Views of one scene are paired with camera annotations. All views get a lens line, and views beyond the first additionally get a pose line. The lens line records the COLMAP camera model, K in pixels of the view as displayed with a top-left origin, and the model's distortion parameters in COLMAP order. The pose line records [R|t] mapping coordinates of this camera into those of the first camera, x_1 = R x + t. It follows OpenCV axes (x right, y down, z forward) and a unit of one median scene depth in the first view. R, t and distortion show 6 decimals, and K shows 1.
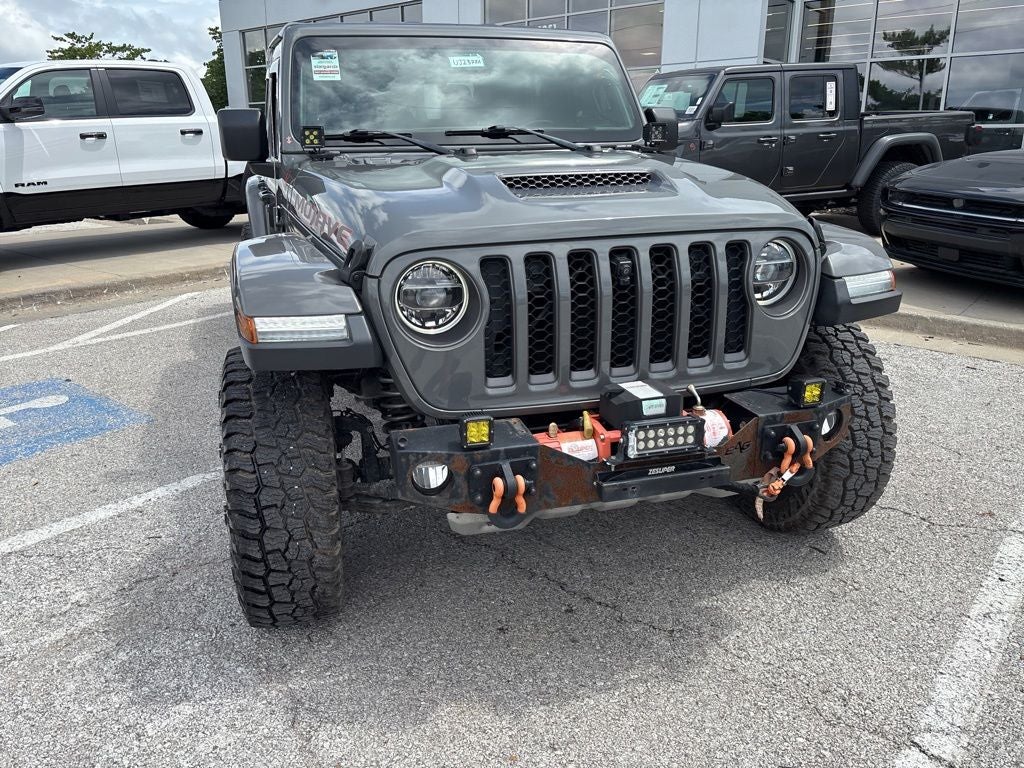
lens RADIAL K [[777.5, 0, 509.0], [0, 777.5, 375.0], [0, 0, 1]] dist [0.052013, -0.063920]
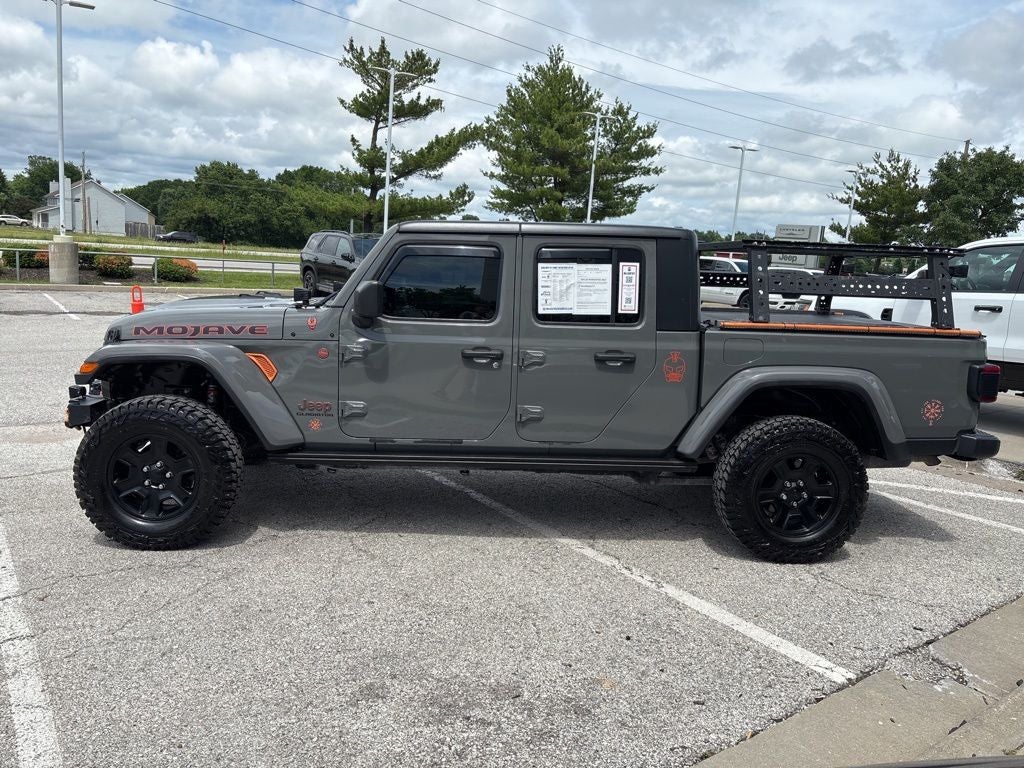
lens RADIAL K [[777.5, 0, 509.0], [0, 777.5, 375.0], [0, 0, 1]] dist [0.052013, -0.063920]
pose [[-0.239025, 0.139998, -0.960868, 2.072101], [-0.333333, 0.917589, 0.216612, -0.855129], [0.912007, 0.372064, -0.172661, 2.311935]]
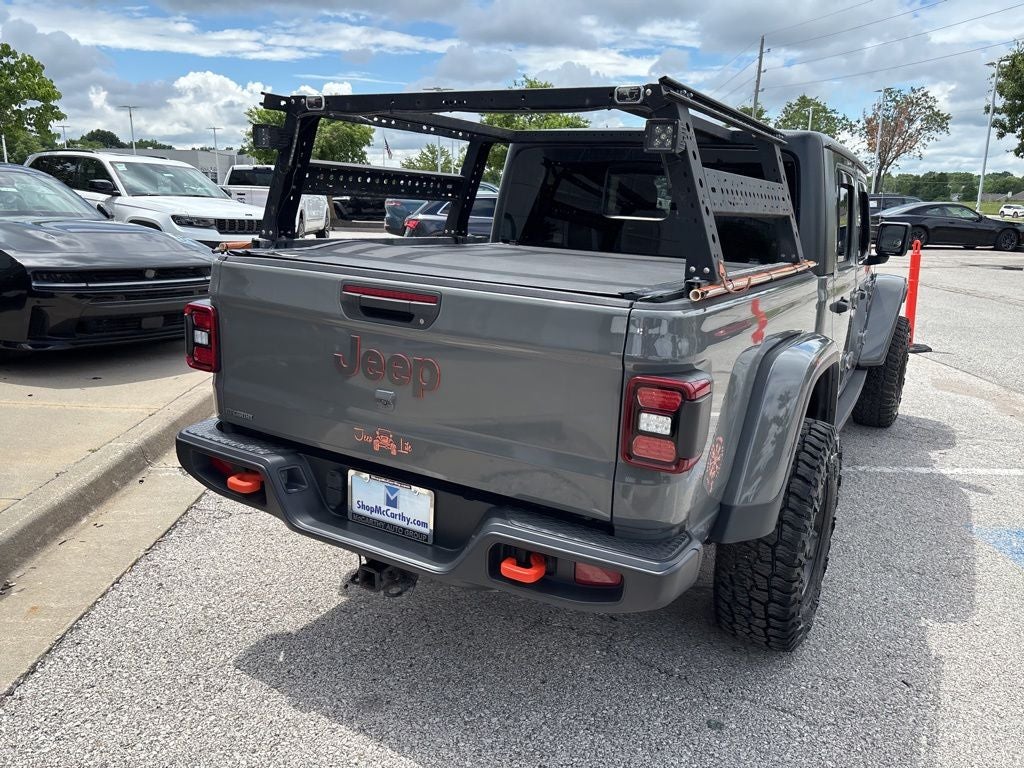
lens RADIAL K [[776.6, 0, 507.9], [0, 776.6, 380.1], [0, 0, 1]] dist [0.057644, -0.073428]
pose [[-0.675888, -0.187989, 0.712626, -1.344452], [0.184526, 0.892961, 0.410574, -1.141916], [-0.713530, 0.409000, -0.568853, 3.480616]]
